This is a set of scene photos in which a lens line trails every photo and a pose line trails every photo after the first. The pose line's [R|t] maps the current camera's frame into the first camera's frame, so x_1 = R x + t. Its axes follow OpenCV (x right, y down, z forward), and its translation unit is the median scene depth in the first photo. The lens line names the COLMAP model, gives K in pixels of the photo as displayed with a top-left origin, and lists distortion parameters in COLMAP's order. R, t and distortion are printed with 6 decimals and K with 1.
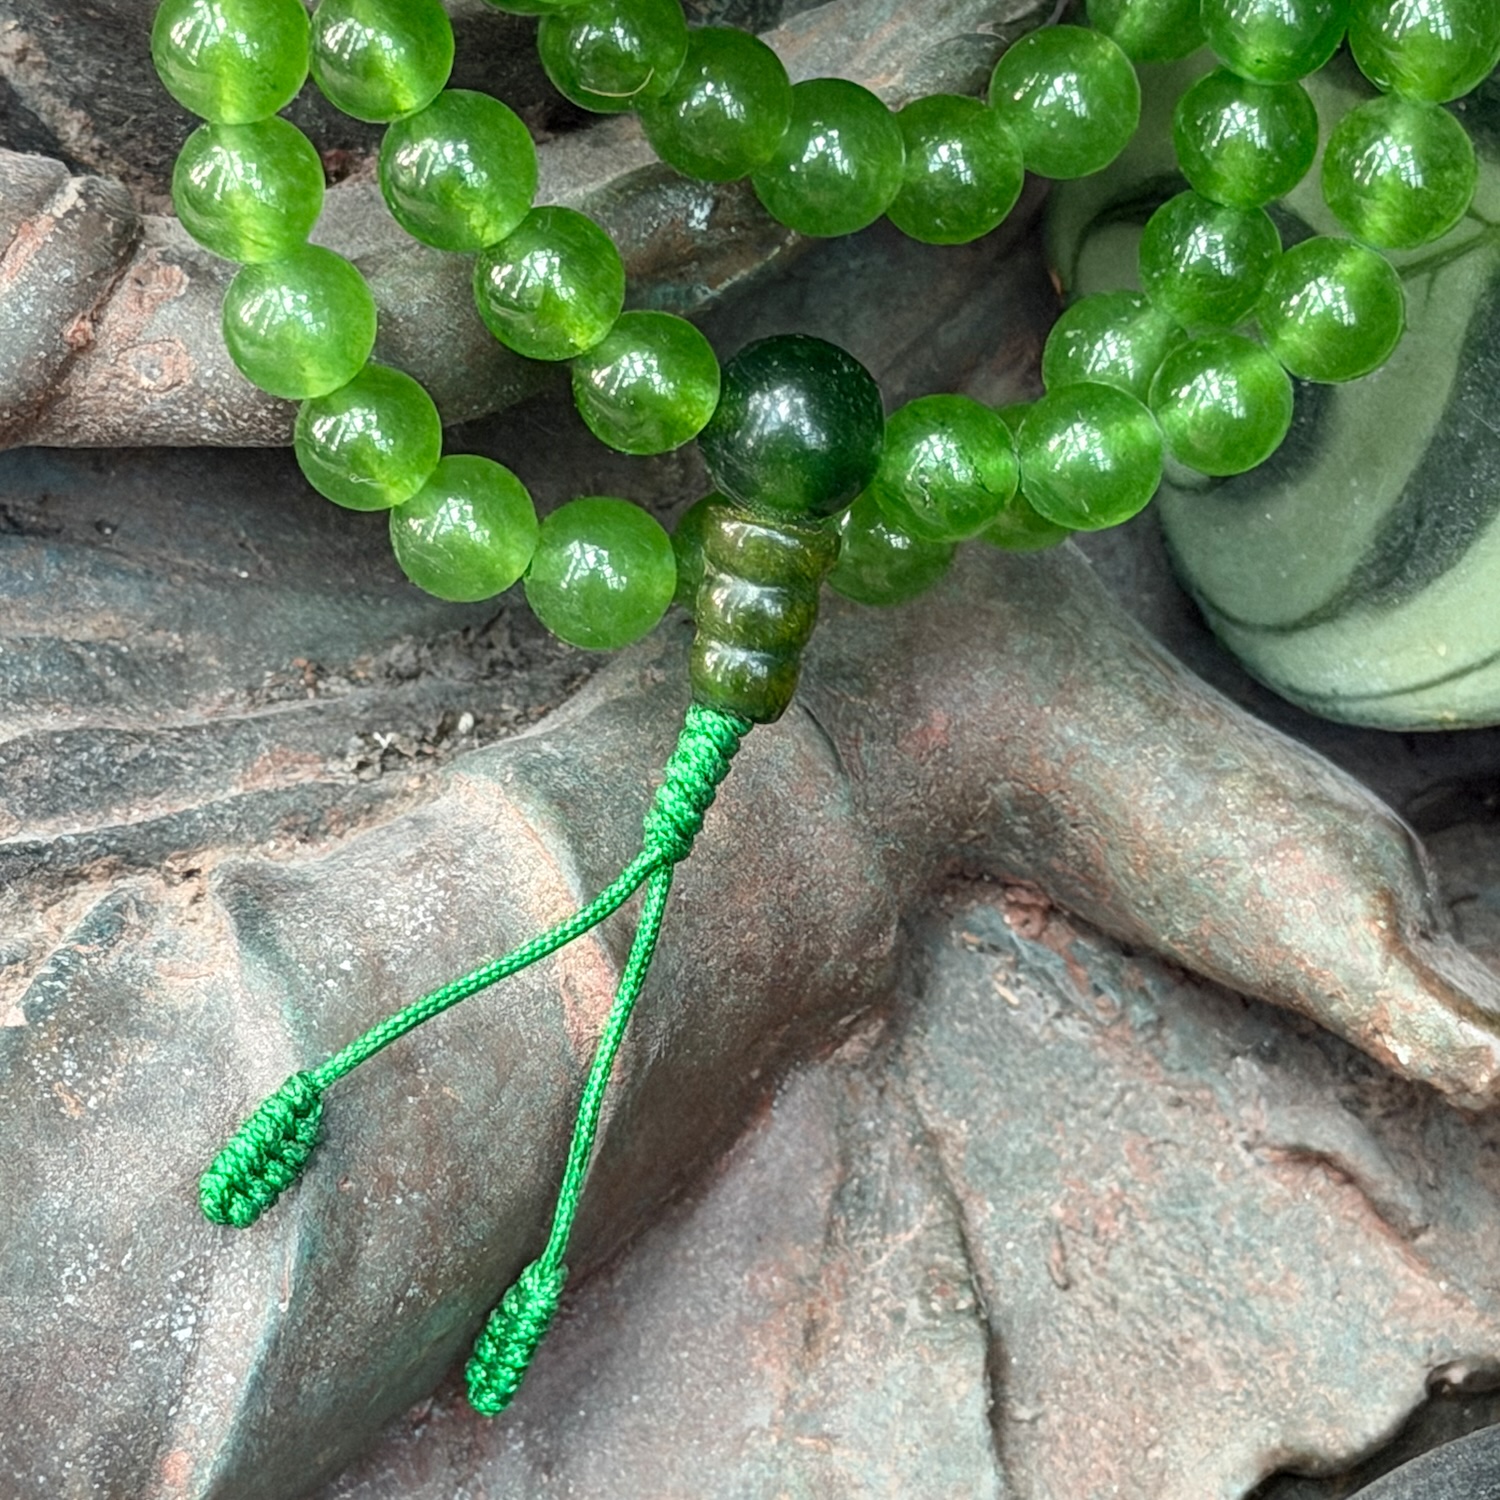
lens RADIAL K [[6252.2, 0, 787.5], [0, 6252.2, 762.4], [0, 0, 1]] dist [0.111798, 0.000000]
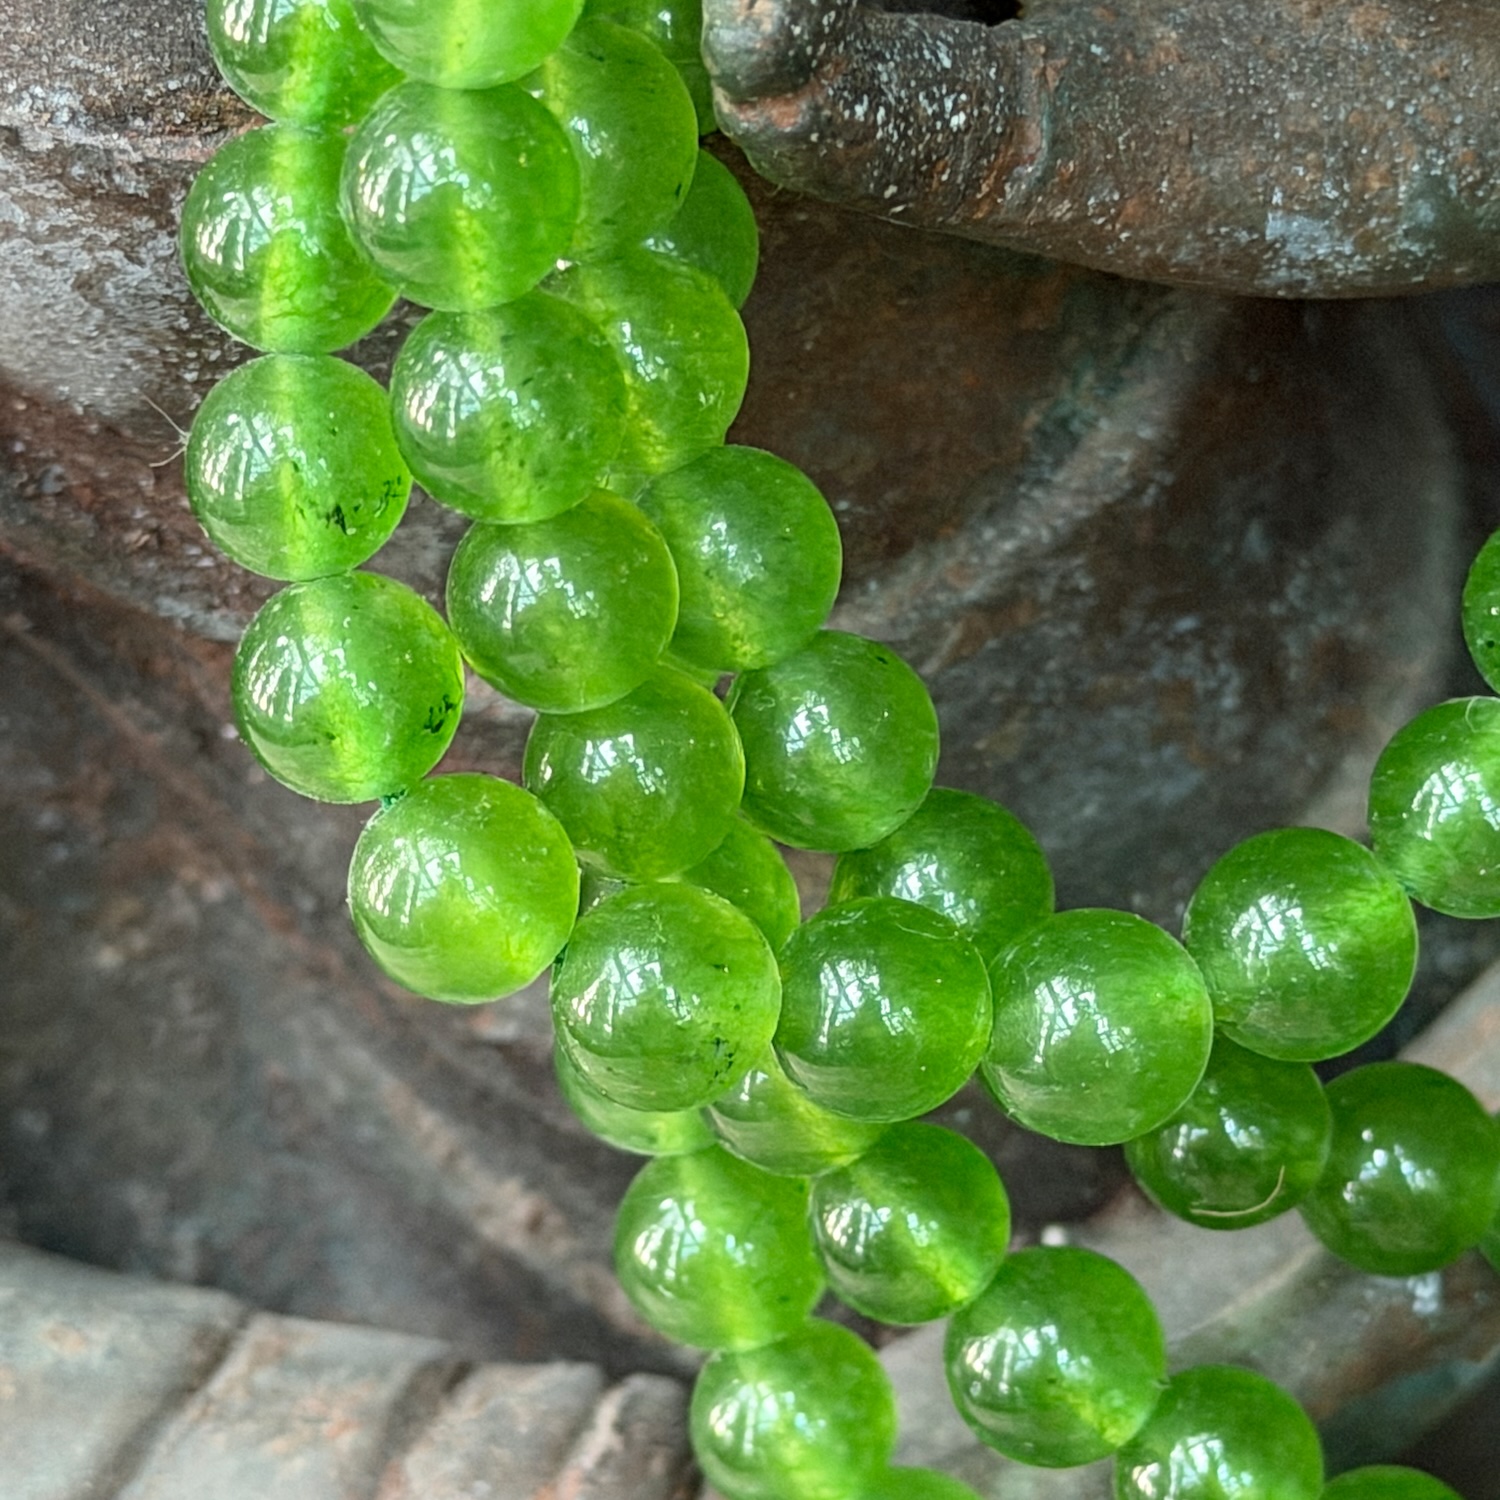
lens RADIAL K [[6252.2, 0, 761.2], [0, 6252.2, 756.4], [0, 0, 1]] dist [0.111798, 0.000000]
pose [[0.954576, -0.216626, -0.204591, 0.072517], [0.205727, 0.975854, -0.073382, -0.108059], [0.215548, 0.027959, 0.976093, 0.266624]]
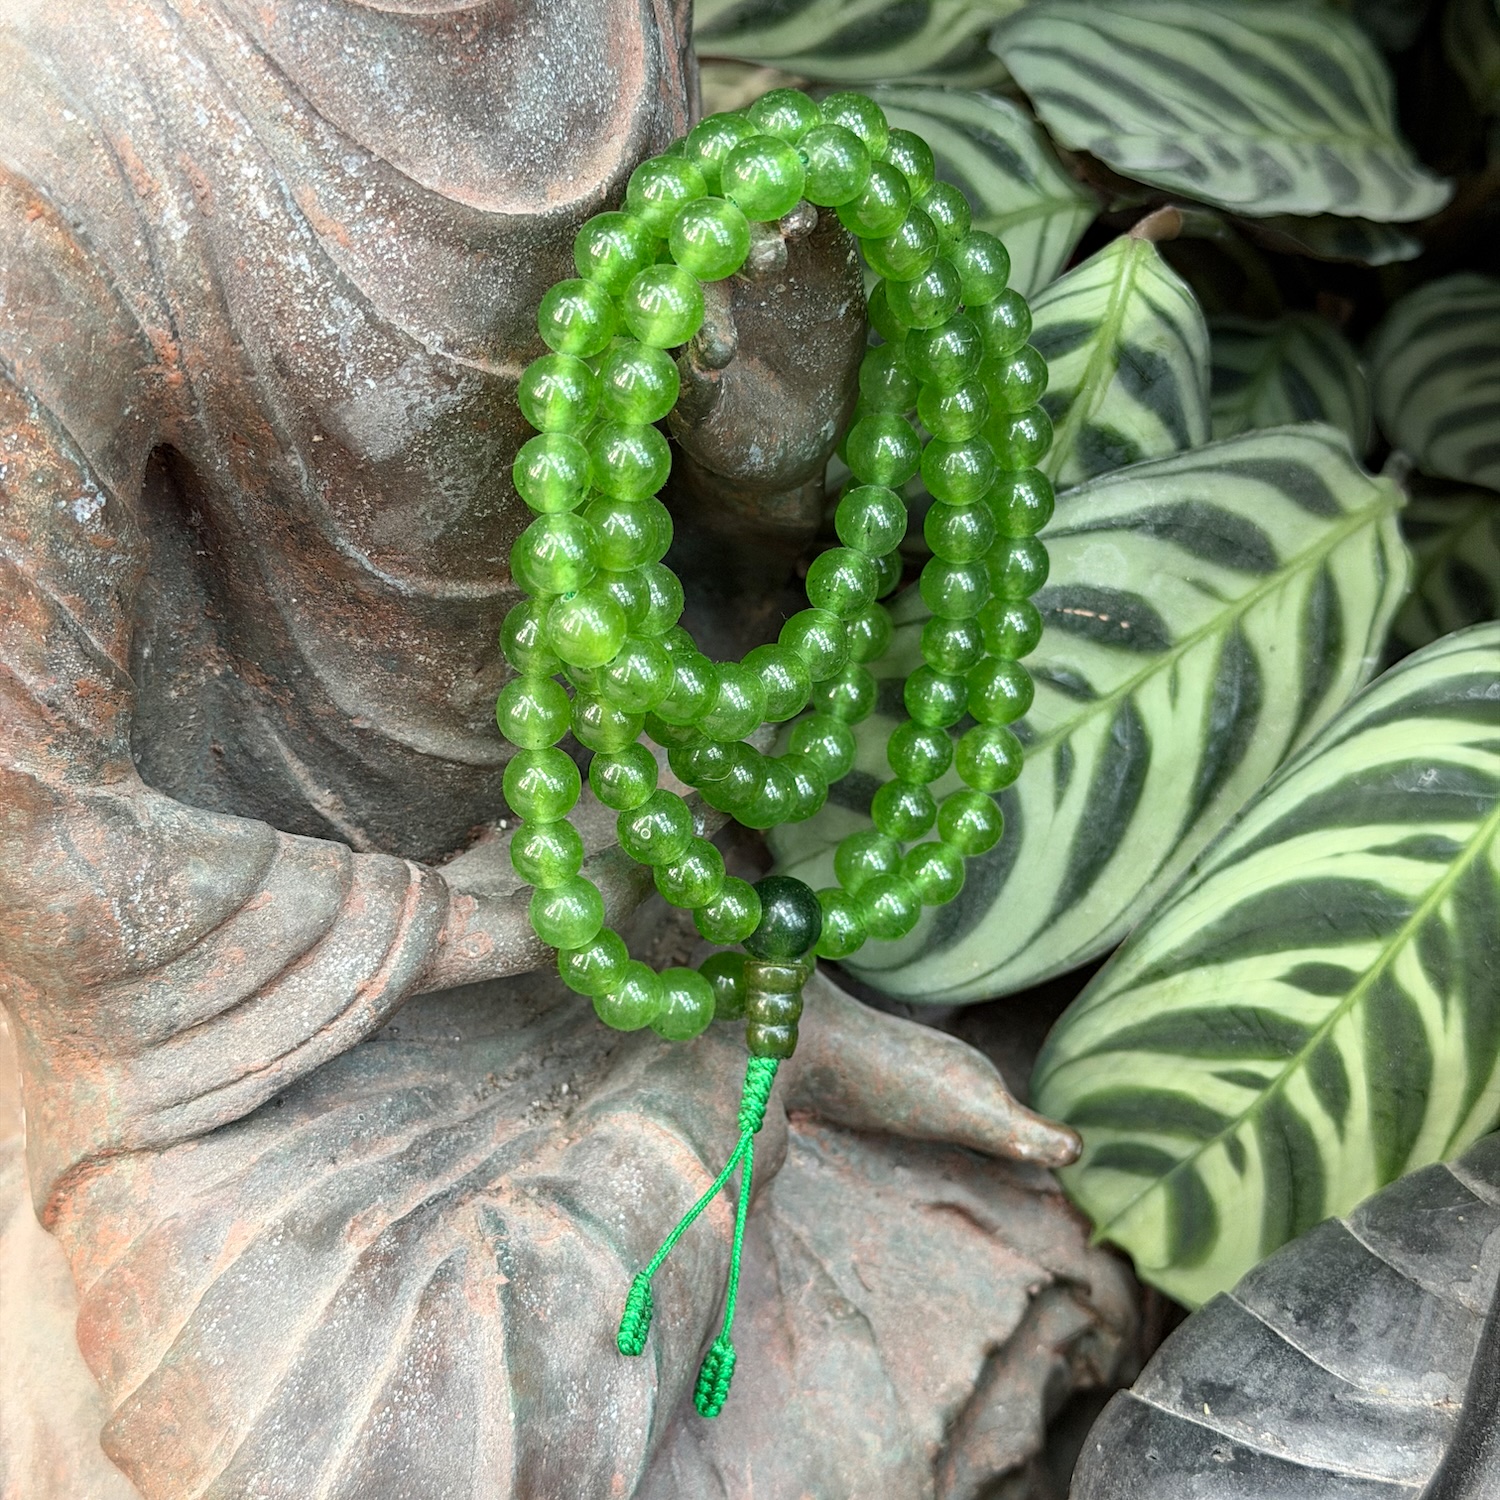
lens RADIAL K [[2888.1, 0, 745.8], [0, 2888.1, 755.4], [0, 0, 1]] dist [0.126433, 0.000000]
pose [[0.886991, -0.154707, 0.435100, -0.411195], [0.184576, 0.982449, -0.026948, -0.080331], [-0.423295, 0.104212, 0.899979, 0.108470]]
